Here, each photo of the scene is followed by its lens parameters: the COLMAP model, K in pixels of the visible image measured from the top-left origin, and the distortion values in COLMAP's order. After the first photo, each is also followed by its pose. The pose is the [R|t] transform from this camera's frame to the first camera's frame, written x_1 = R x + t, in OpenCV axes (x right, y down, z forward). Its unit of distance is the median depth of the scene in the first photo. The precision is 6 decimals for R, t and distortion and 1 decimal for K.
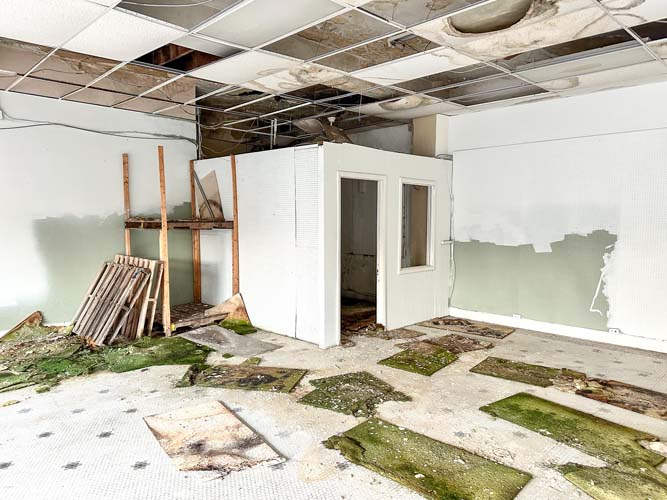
lens RADIAL K [[471.4, 0, 334.2], [0, 471.4, 252.2], [0, 0, 1]] dist [0.044779, -0.015376]
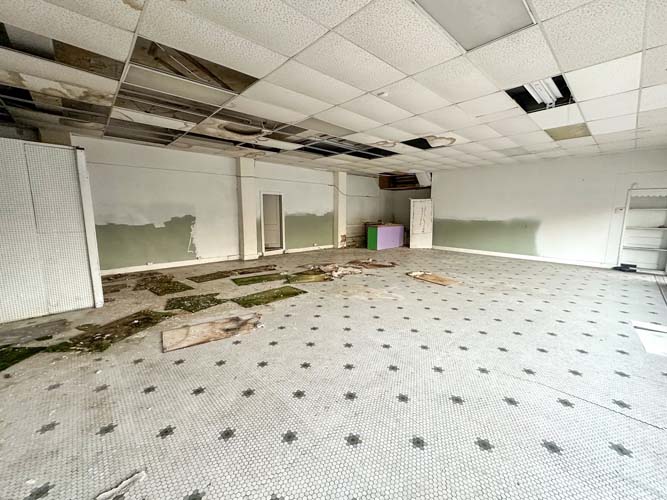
lens RADIAL K [[270.8, 0, 334.6], [0, 270.8, 249.0], [0, 0, 1]] dist [-0.002664, -0.001399]
pose [[0.034268, -0.140137, 0.989539, -0.859159], [0.076292, 0.987598, 0.137220, -0.013074], [-0.996496, 0.070792, 0.044534, 0.348494]]
